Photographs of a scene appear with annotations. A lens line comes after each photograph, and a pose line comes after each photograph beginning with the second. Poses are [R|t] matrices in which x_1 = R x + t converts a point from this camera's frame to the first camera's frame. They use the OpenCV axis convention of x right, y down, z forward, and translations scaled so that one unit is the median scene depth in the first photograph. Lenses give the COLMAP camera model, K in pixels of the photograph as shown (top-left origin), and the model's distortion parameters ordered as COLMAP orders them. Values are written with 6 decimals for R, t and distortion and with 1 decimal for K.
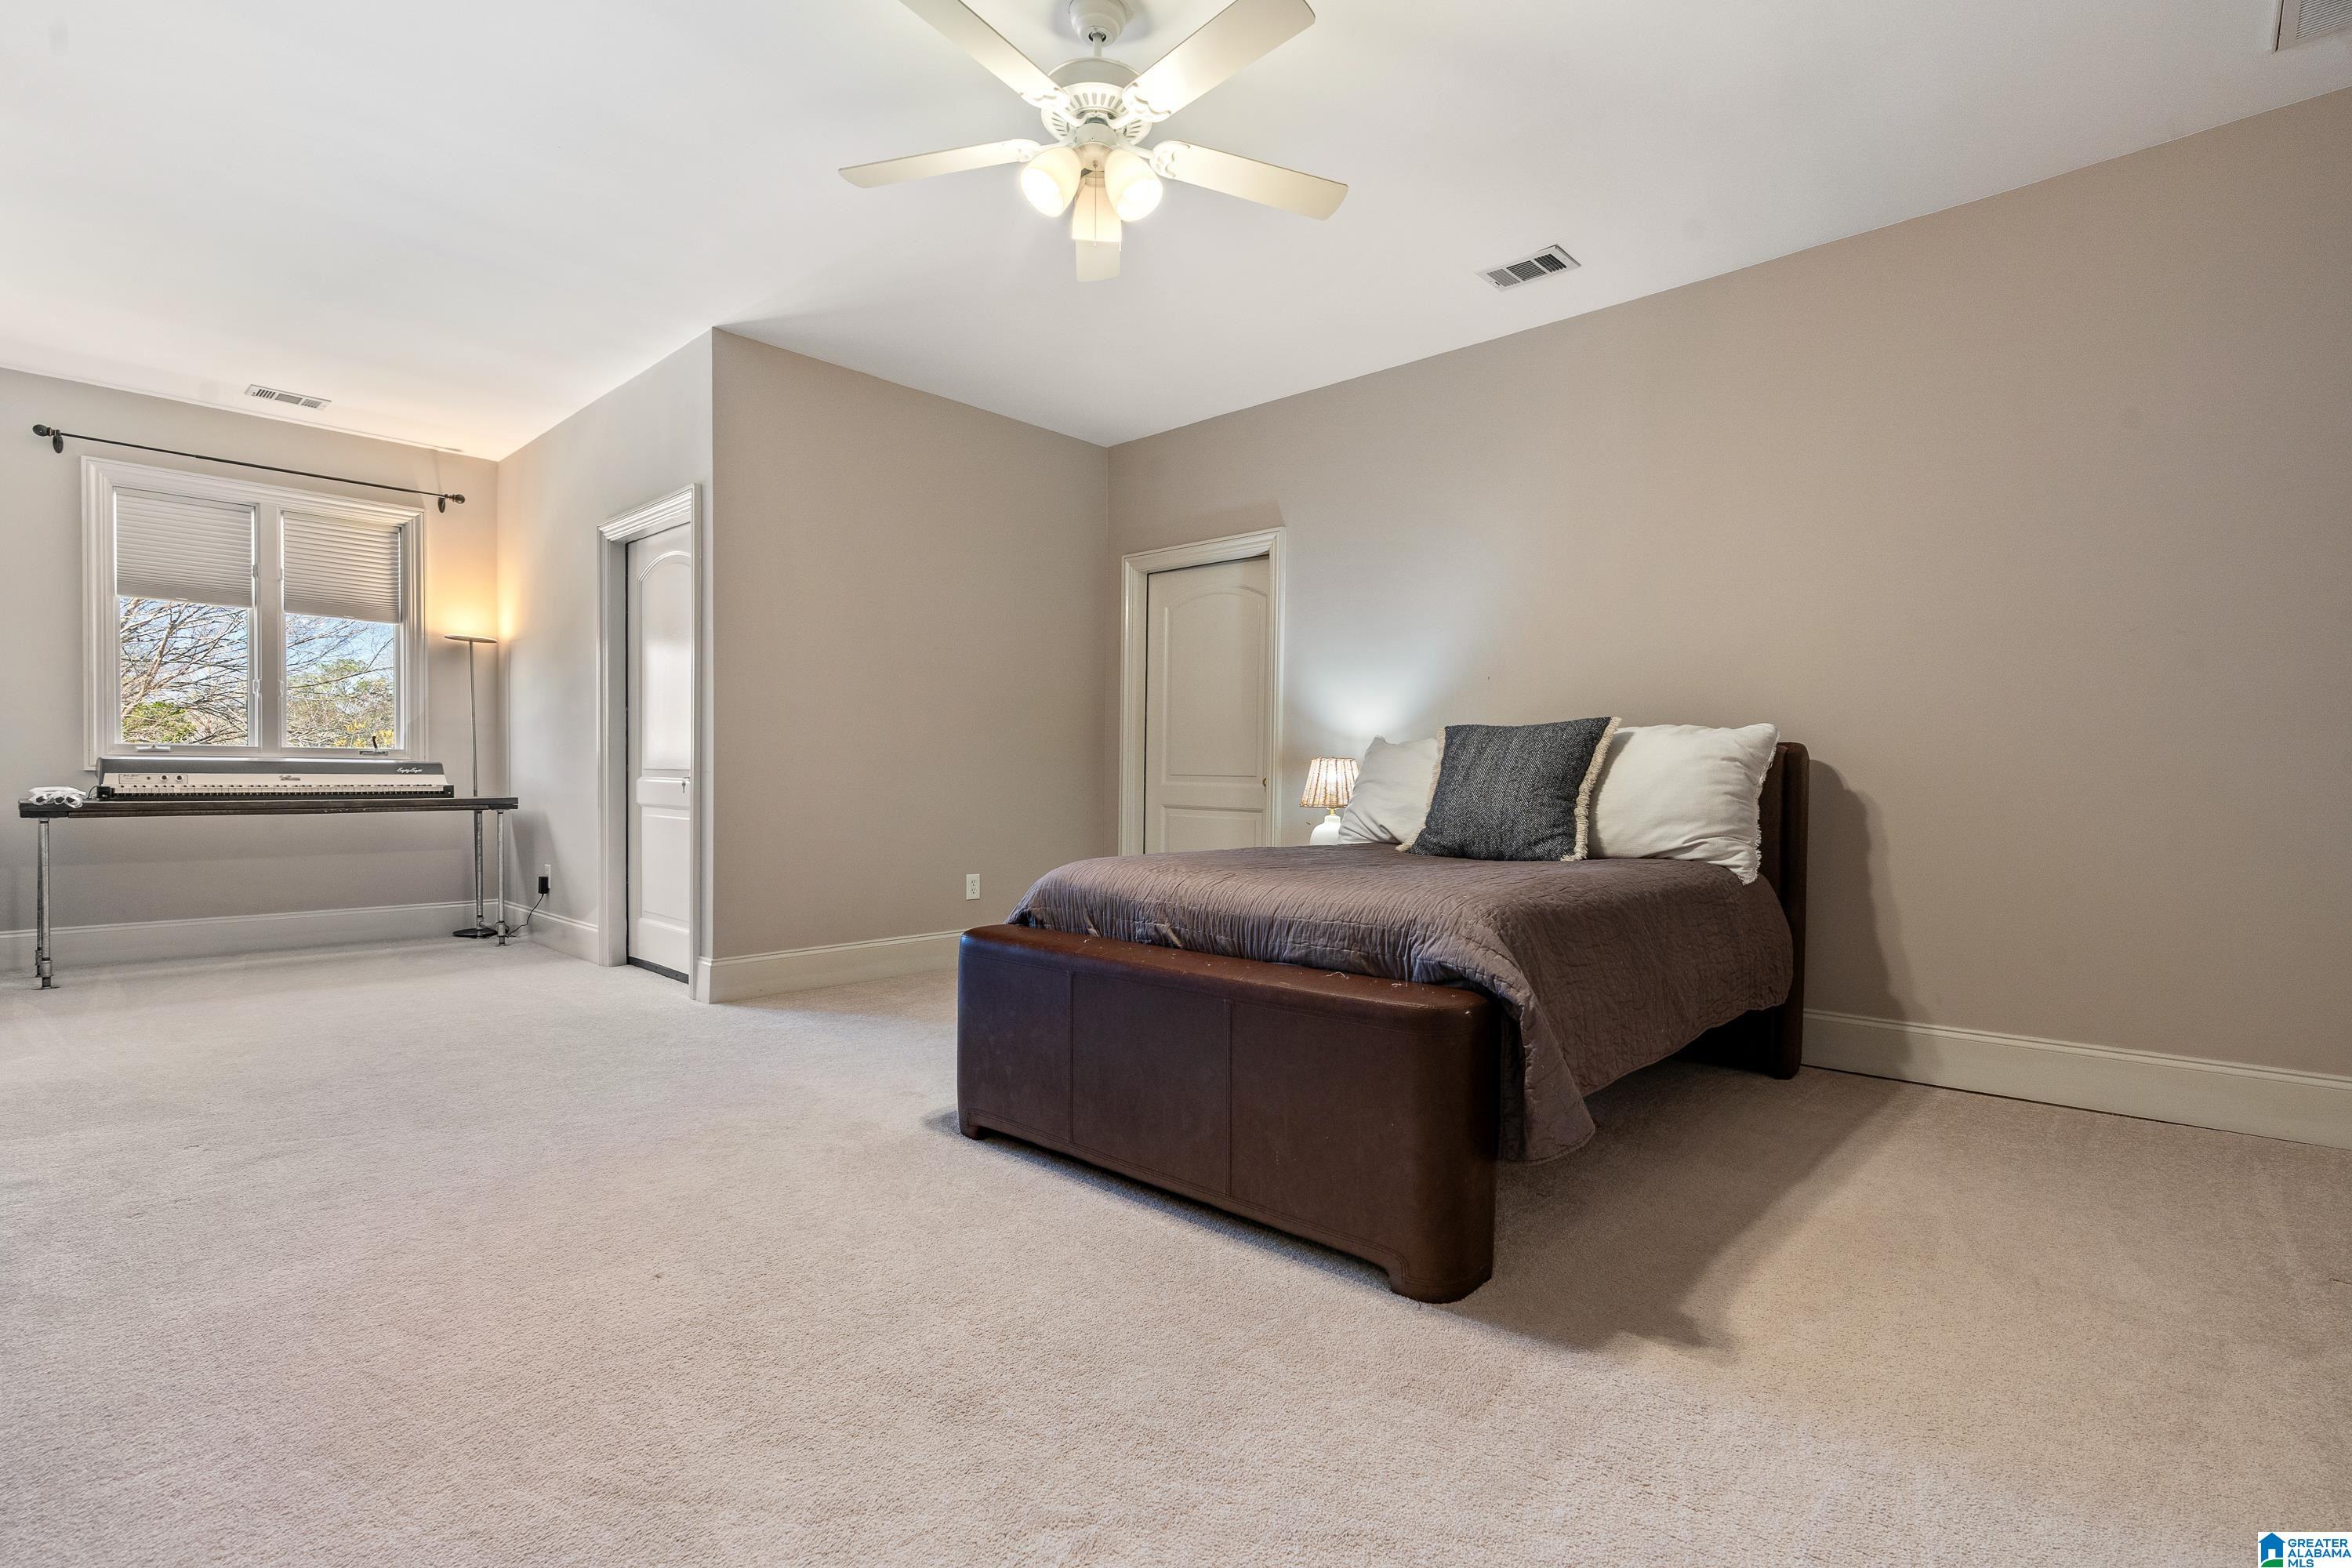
lens RADIAL K [[1094.0, 0, 1180.0], [0, 1094.0, 807.7], [0, 0, 1]] dist [-0.000983, -0.000176]
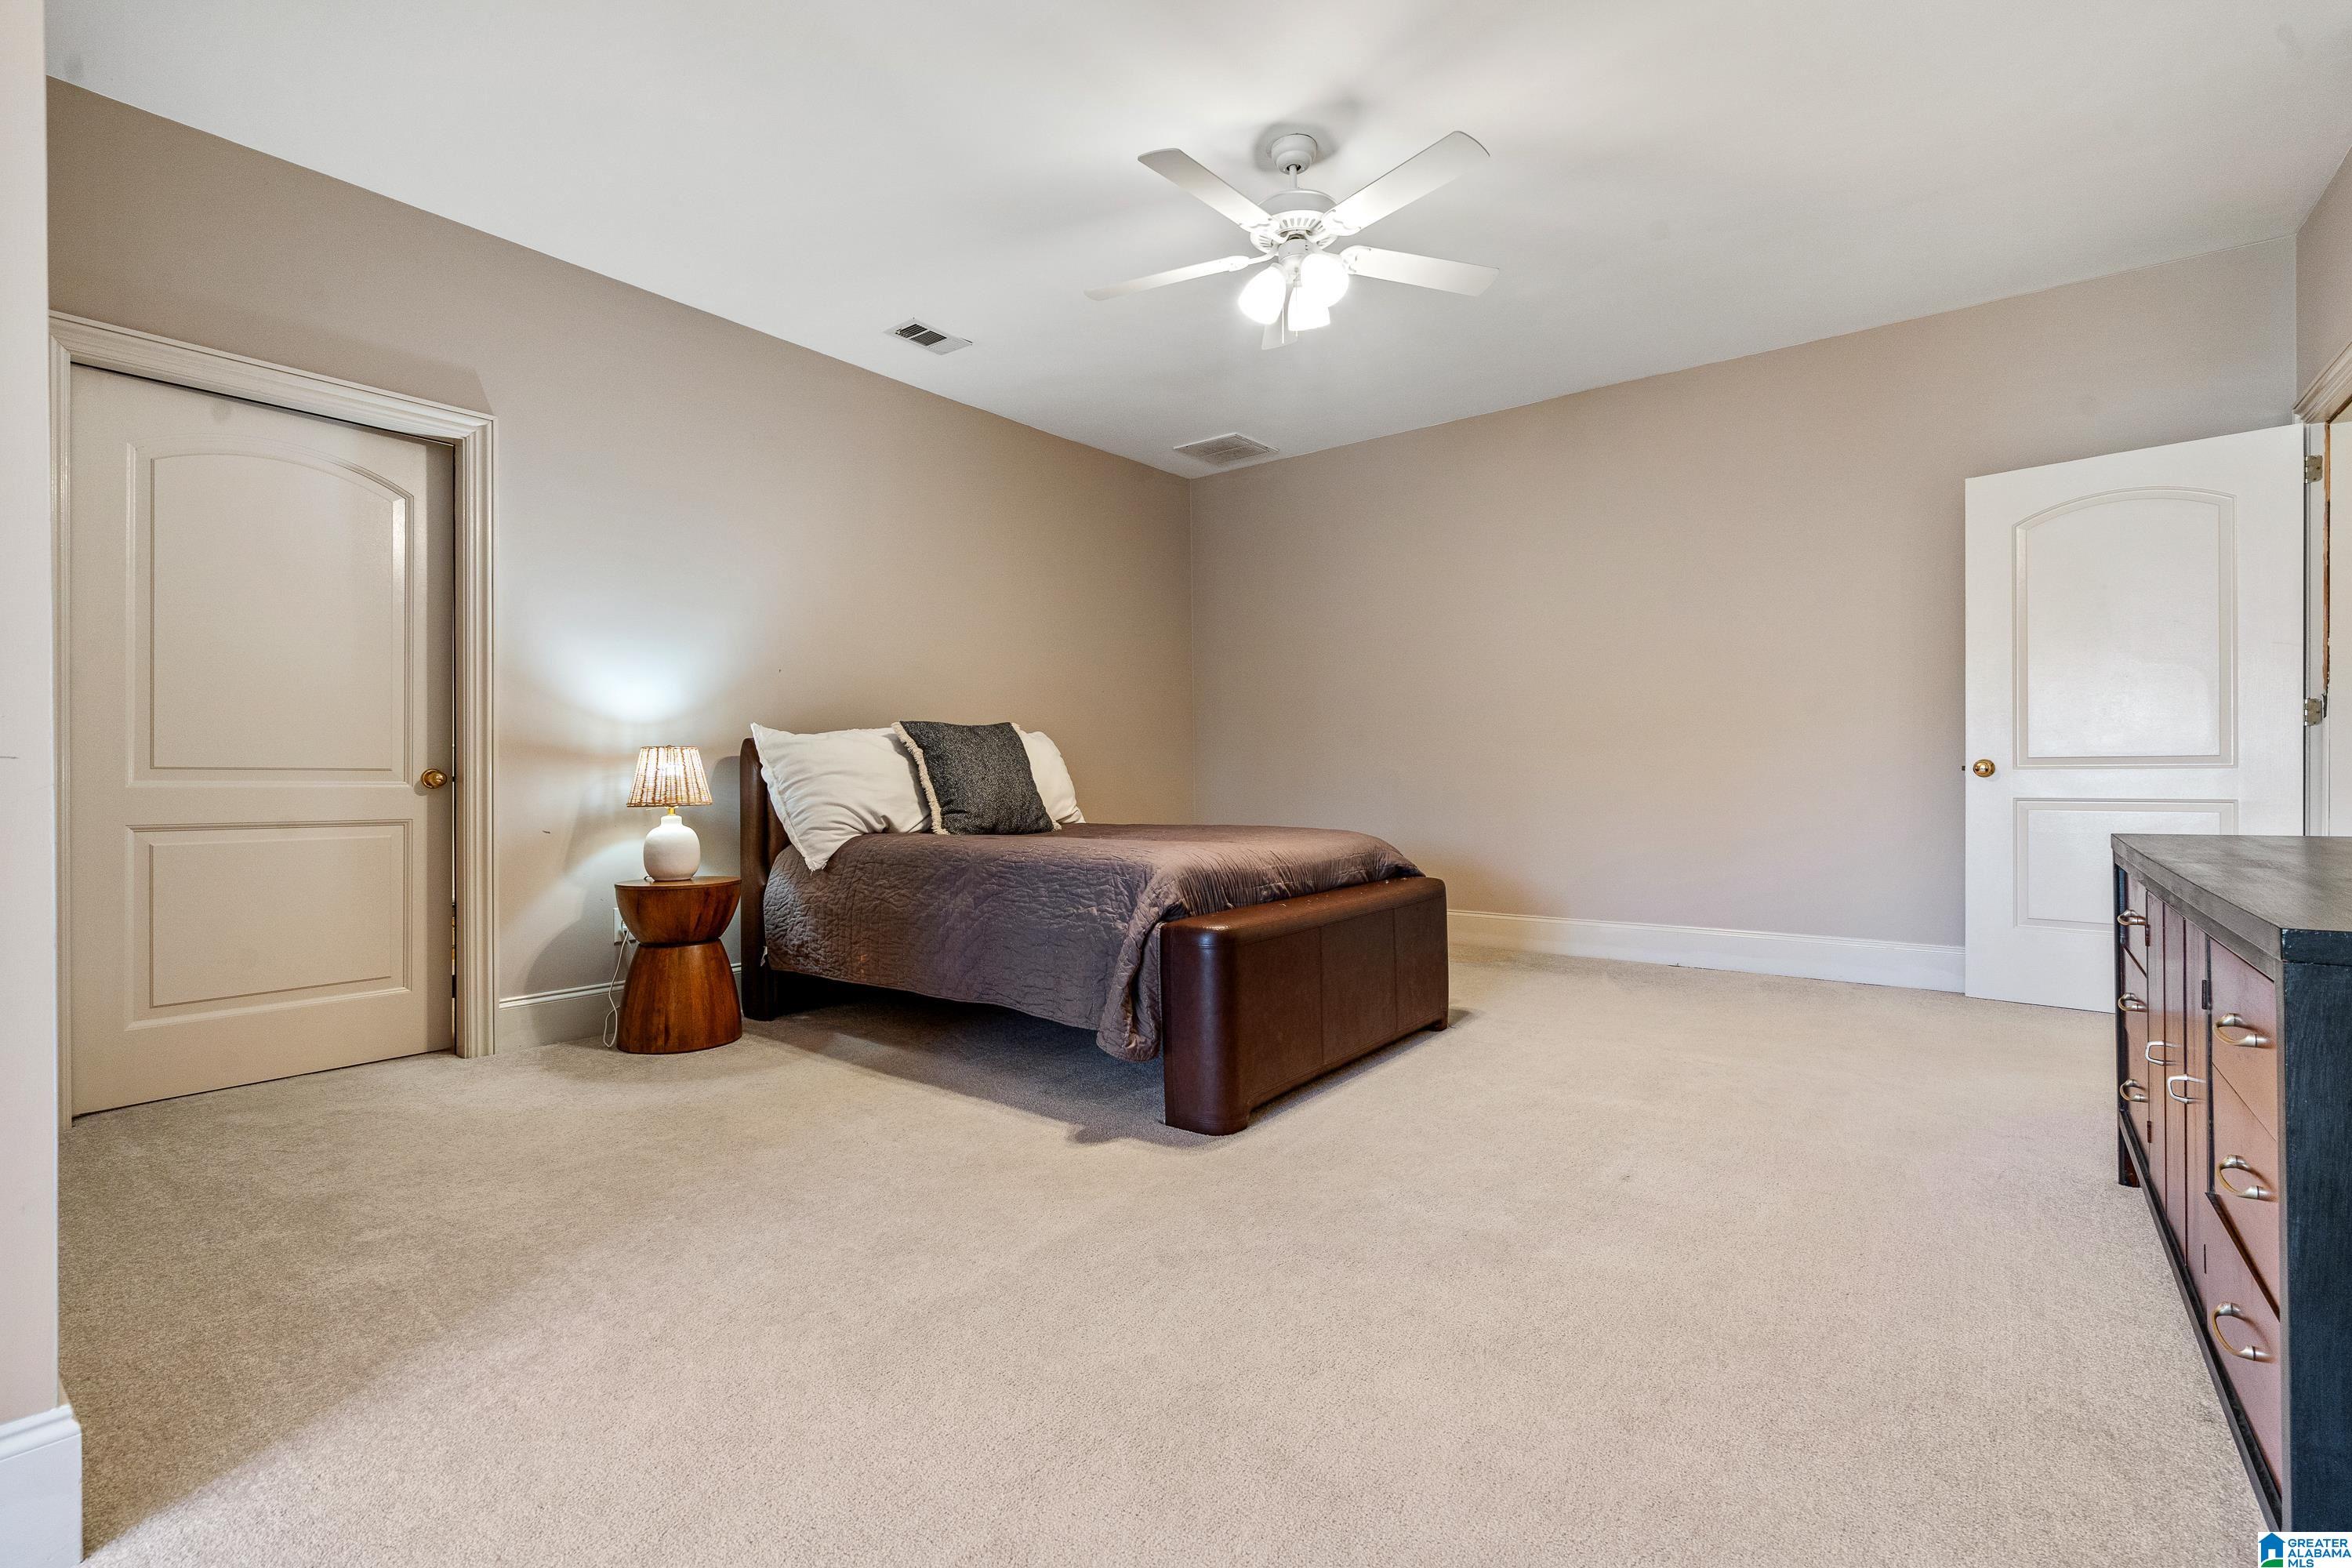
lens RADIAL K [[1060.6, 0, 1176.0], [0, 1060.6, 784.0], [0, 0, 1]] dist [0.000462, -0.000055]
pose [[-0.096021, -0.016328, 0.995245, -0.970314], [0.031911, 0.999301, 0.019473, -0.028216], [-0.994868, 0.033629, -0.095432, 0.973365]]
